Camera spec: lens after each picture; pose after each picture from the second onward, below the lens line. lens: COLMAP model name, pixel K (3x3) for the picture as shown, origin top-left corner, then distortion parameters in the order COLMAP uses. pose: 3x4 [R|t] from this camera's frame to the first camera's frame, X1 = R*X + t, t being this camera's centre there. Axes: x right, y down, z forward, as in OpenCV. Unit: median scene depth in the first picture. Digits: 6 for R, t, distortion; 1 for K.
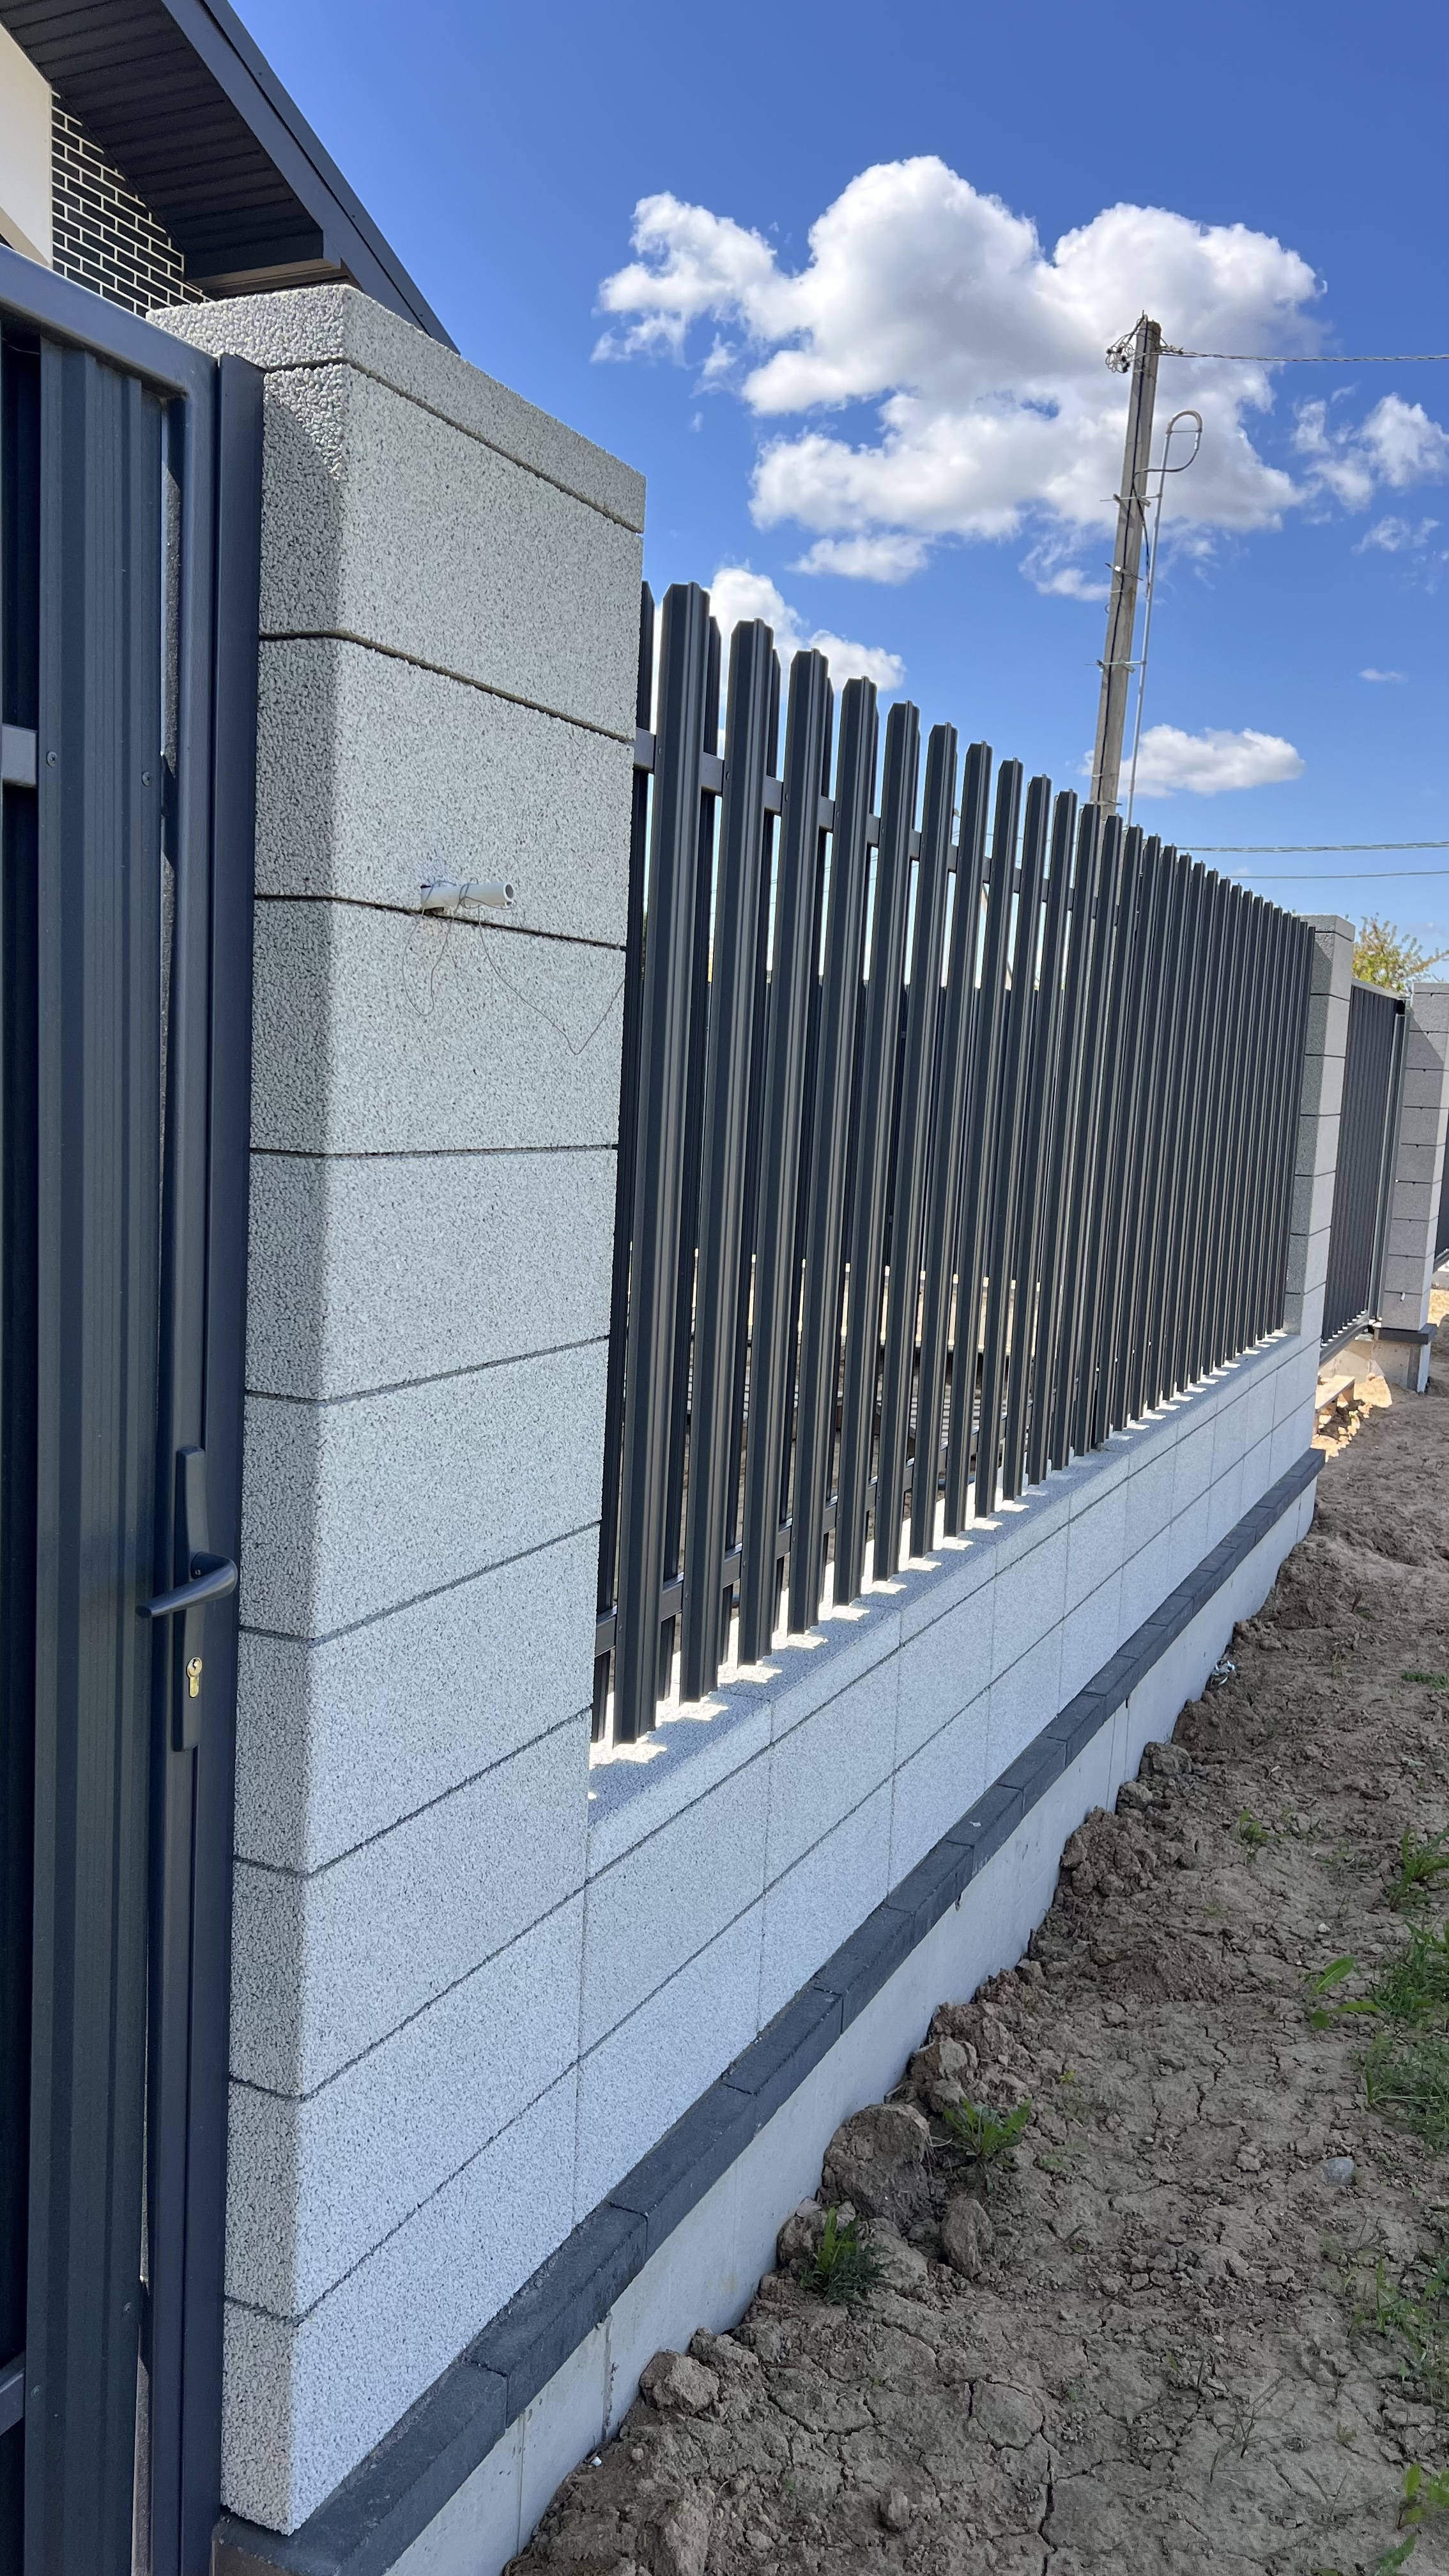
lens RADIAL K [[1934.6, 0, 719.0], [0, 1934.6, 1293.1], [0, 0, 1]] dist [0.057014, -0.069310]
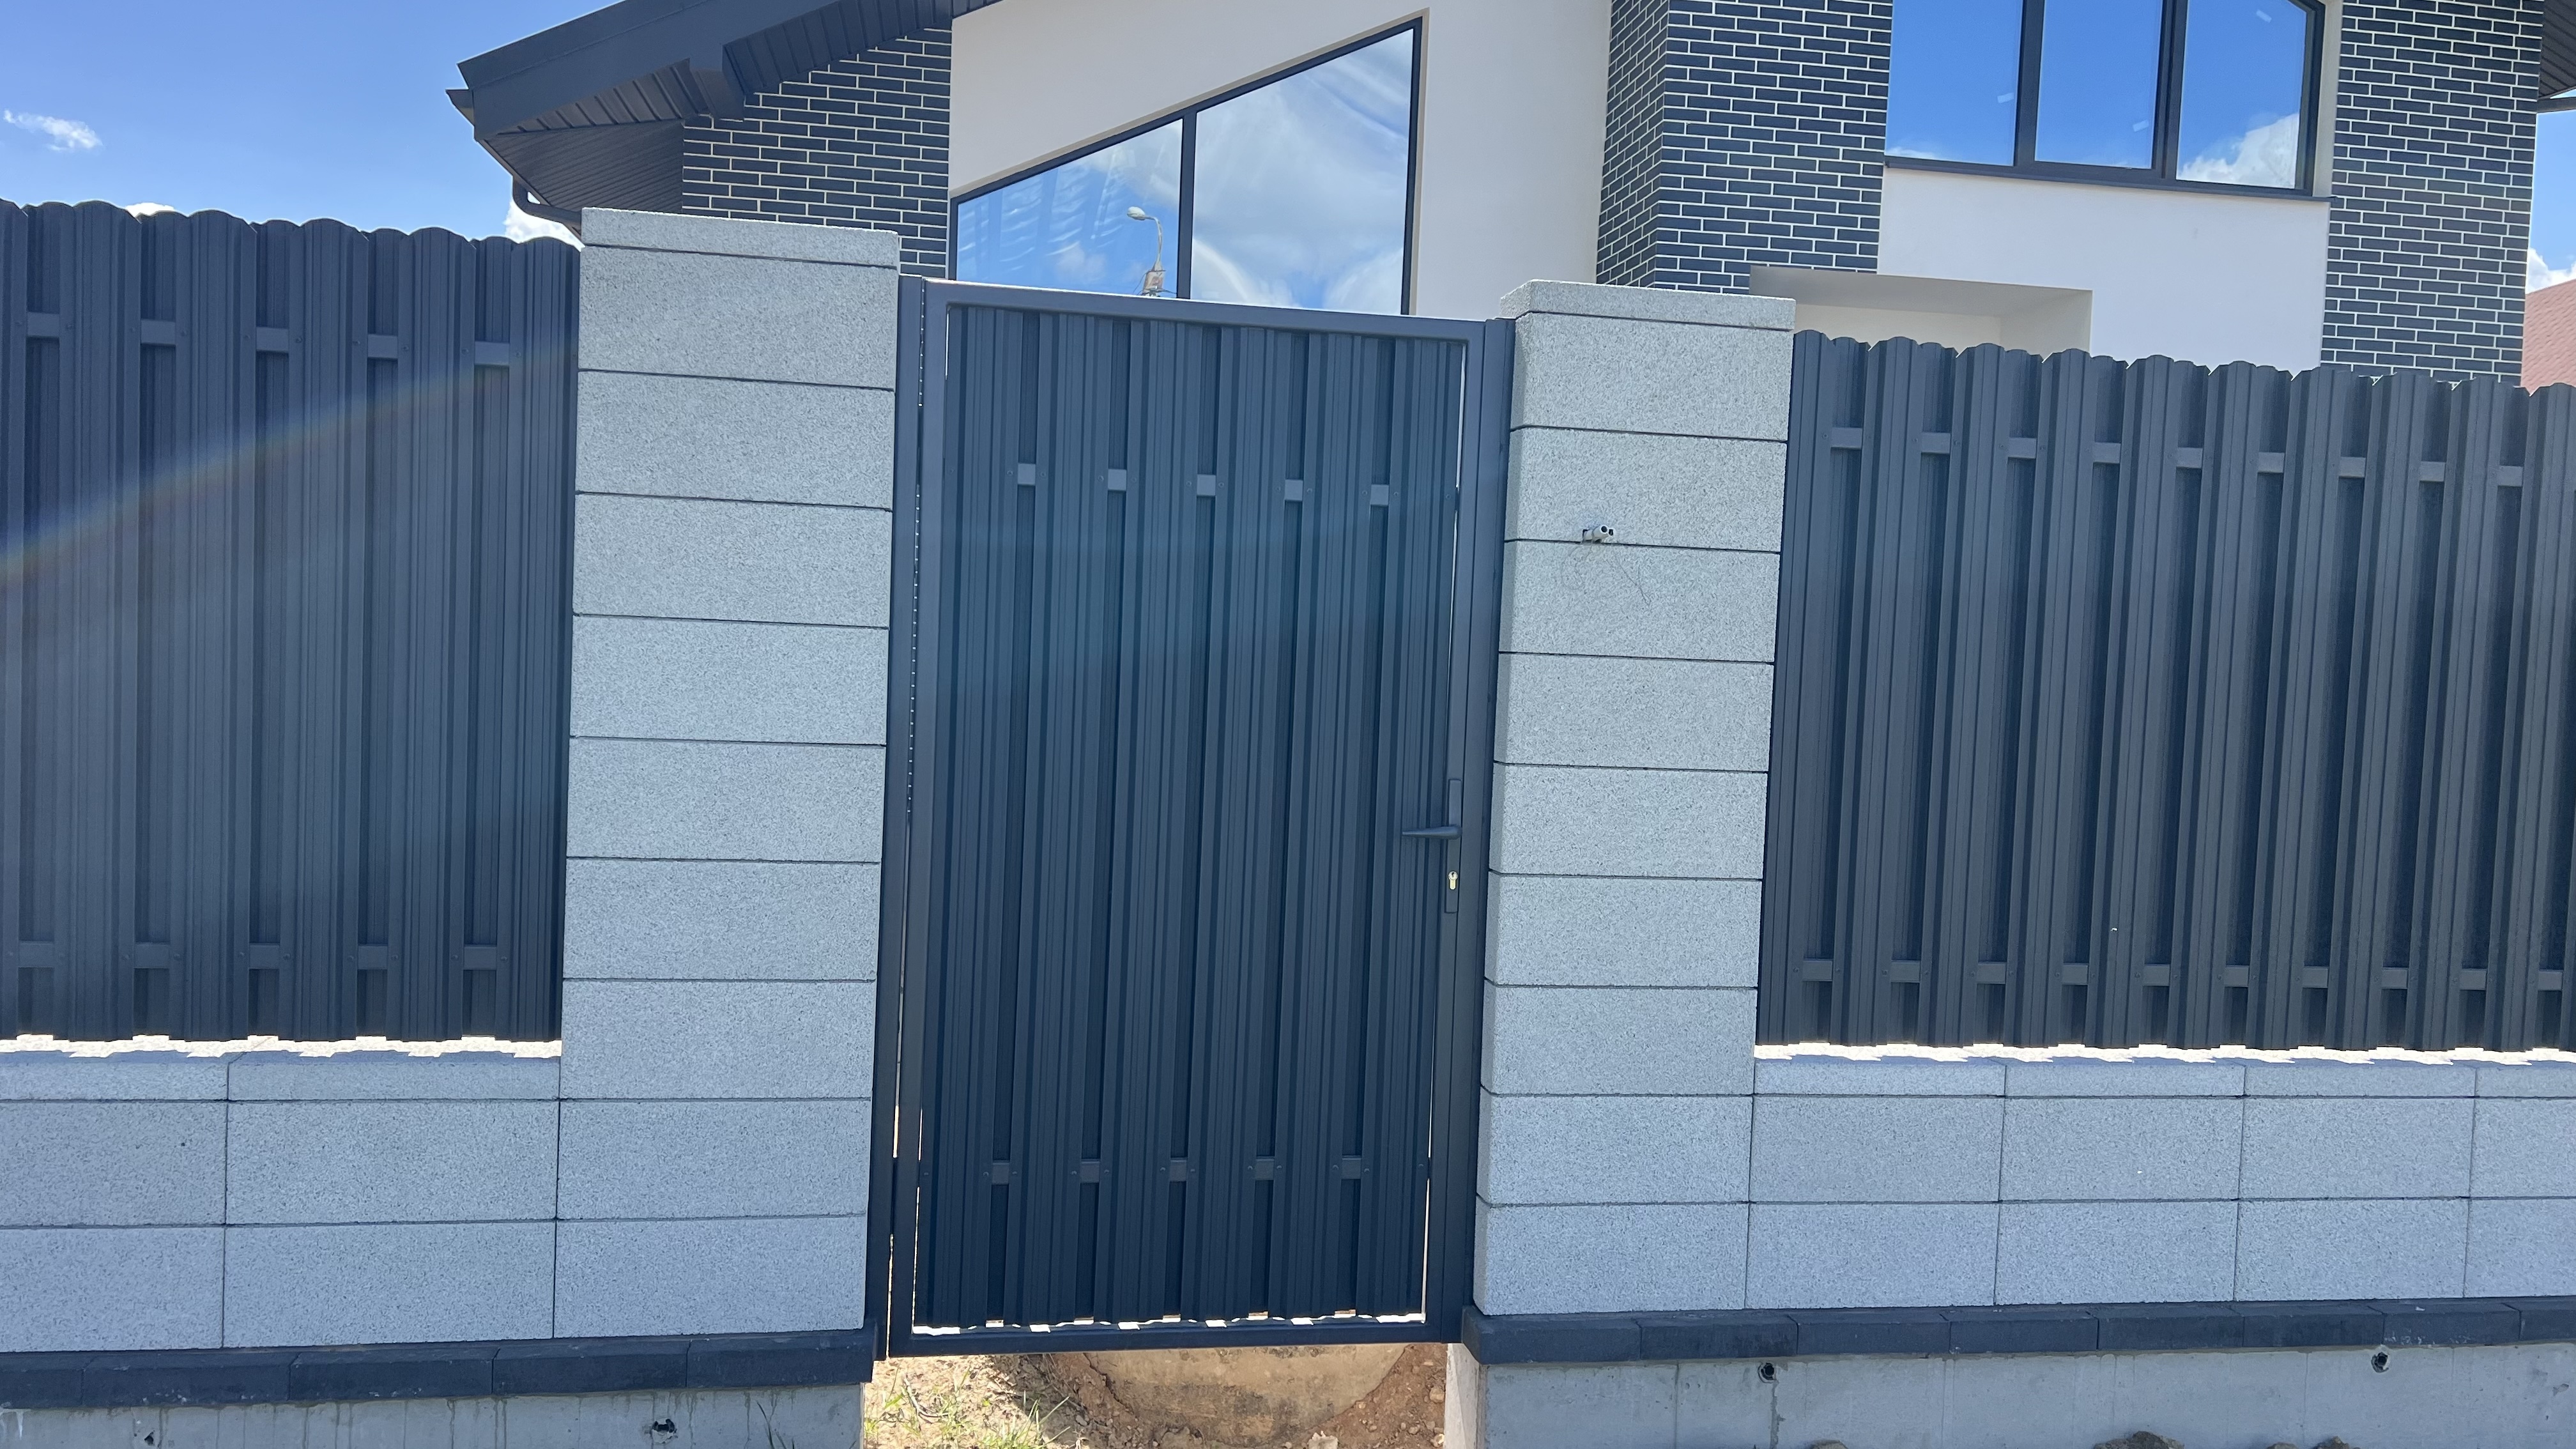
lens RADIAL K [[1897.4, 0, 1288.0], [0, 1897.4, 724.5], [0, 0, 1]] dist [0.106179, -0.185586]
pose [[0.578936, 0.012370, -0.815279, 0.719379], [-0.111775, 0.991649, -0.064327, 0.091001], [0.807675, 0.128369, 0.575484, -0.230952]]
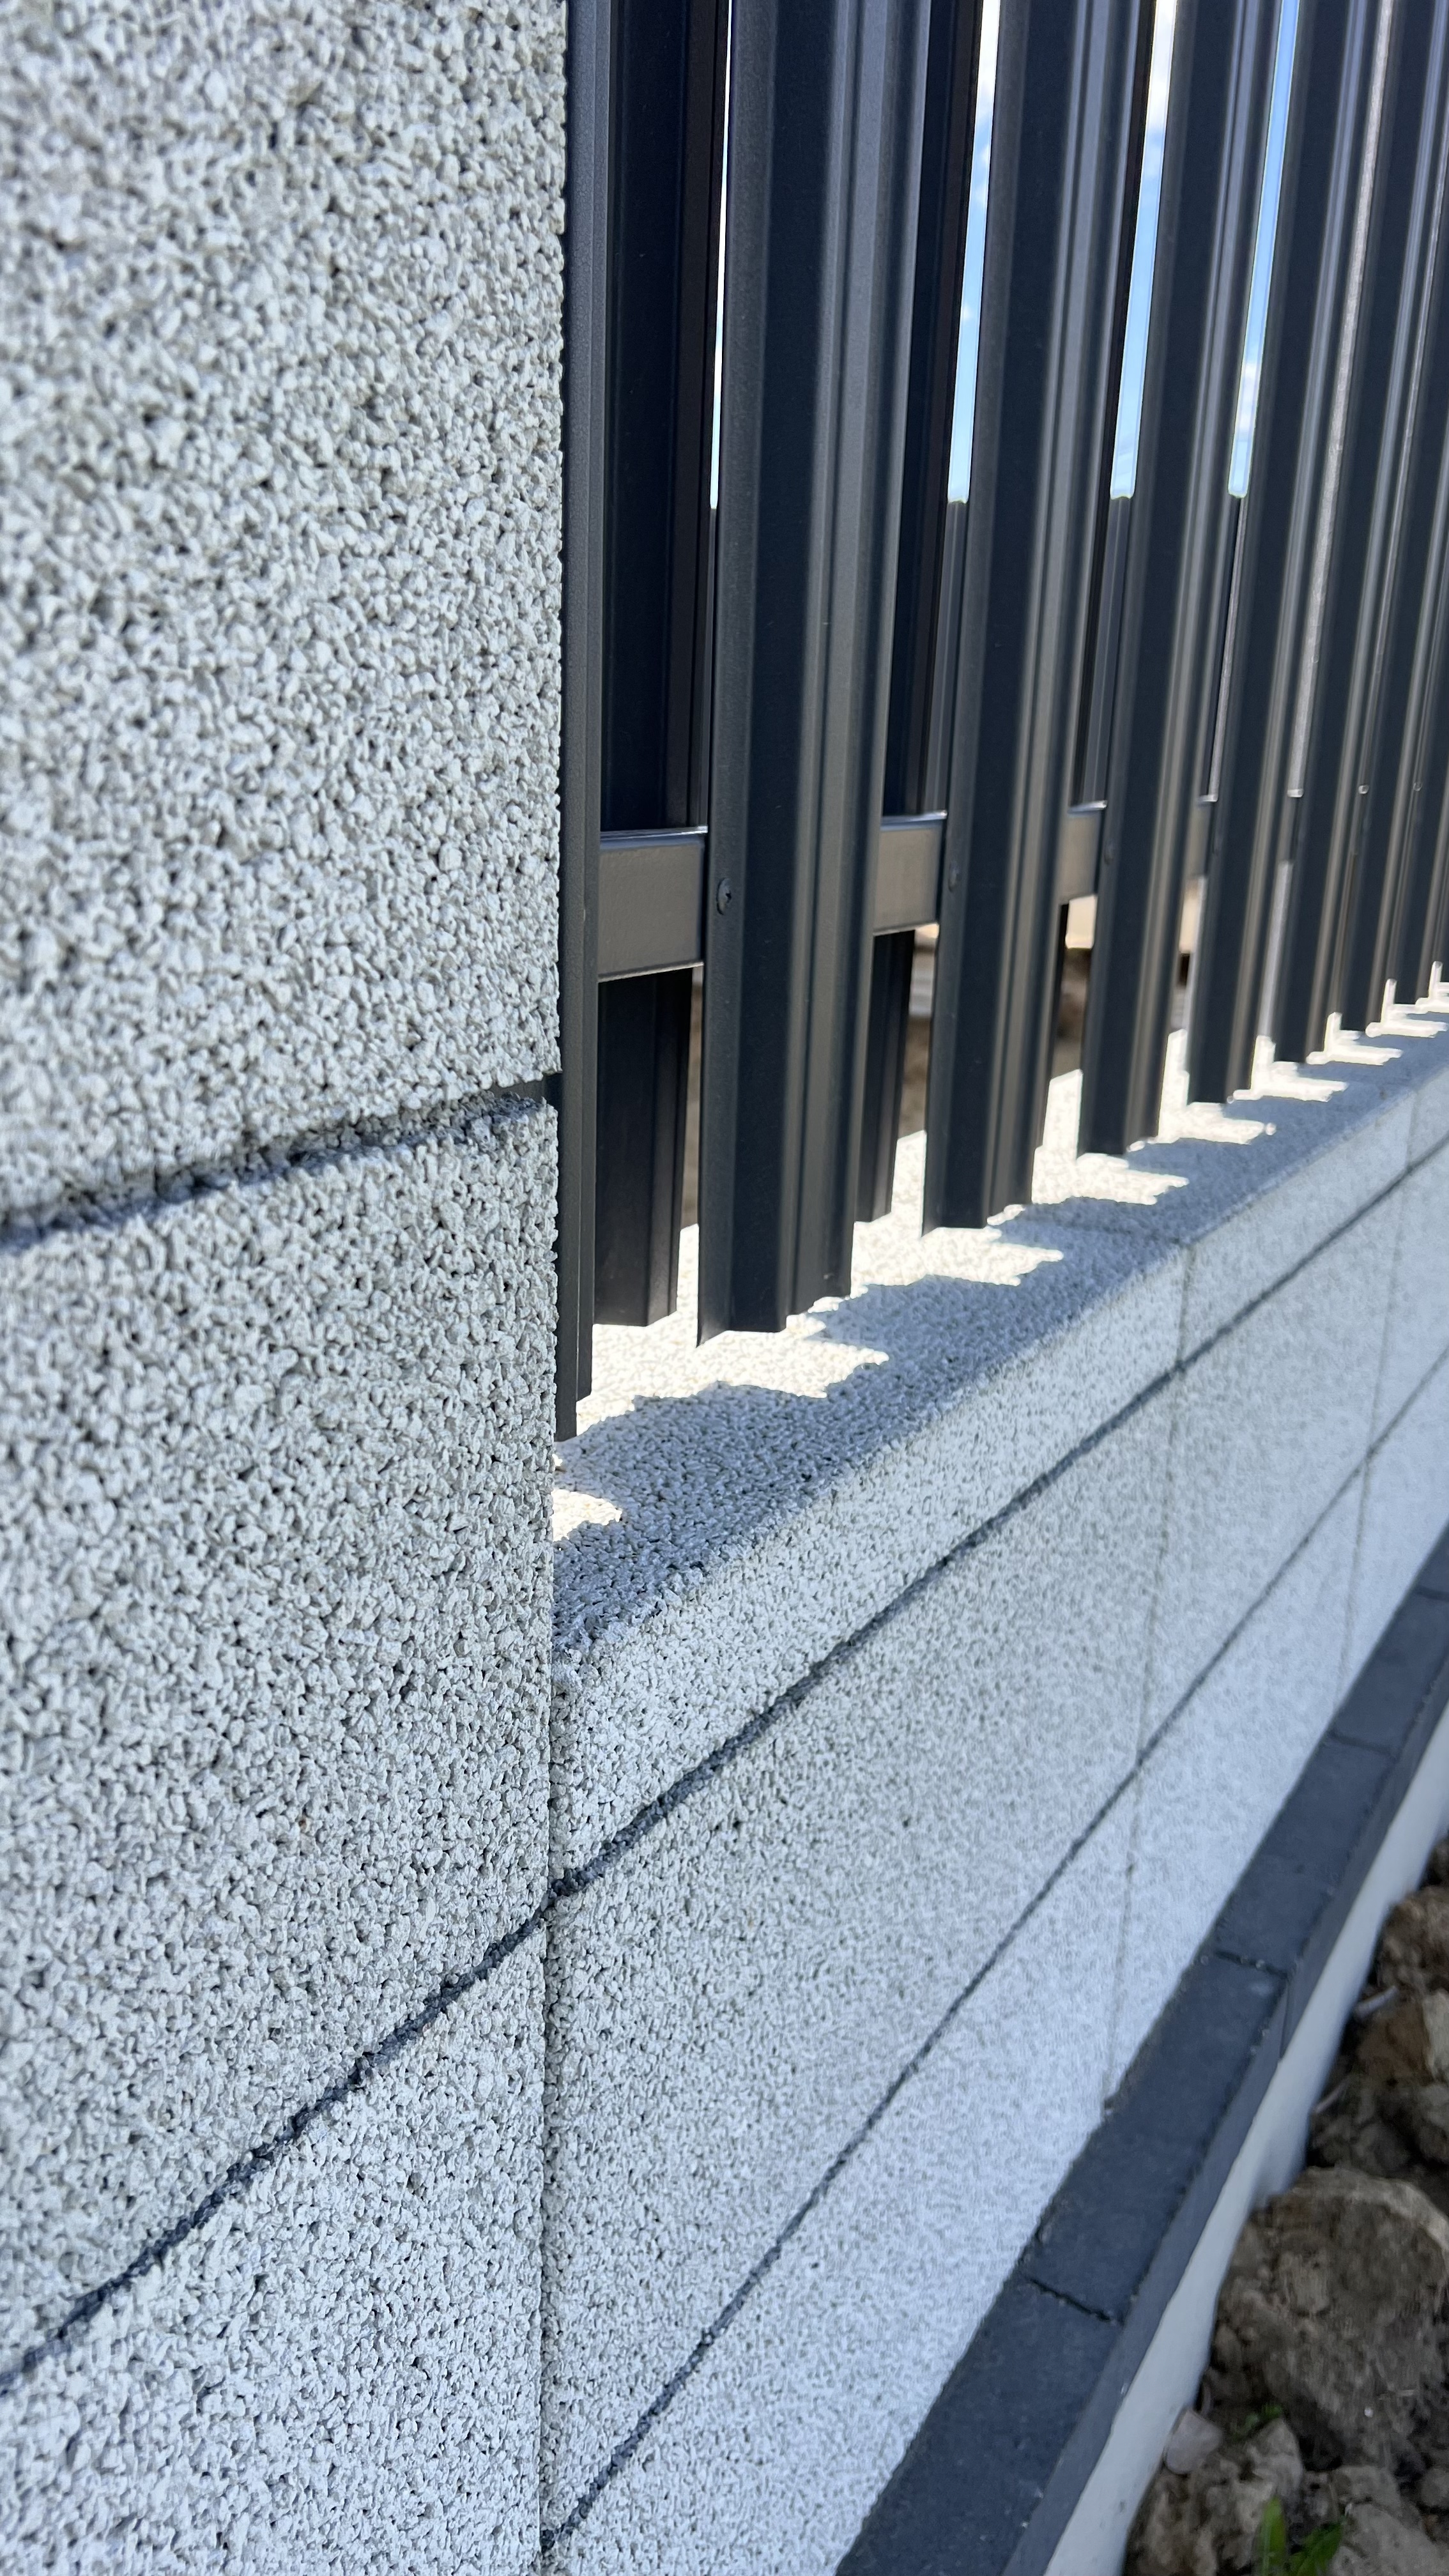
lens RADIAL K [[1917.0, 0, 724.5], [0, 1917.0, 1288.0], [0, 0, 1]] dist [0.064937, -0.066554]
pose [[0.996675, 0.011911, -0.080601, -0.021122], [0.000647, 0.988067, 0.154021, 0.132971], [0.081474, -0.153561, 0.984775, 0.526699]]
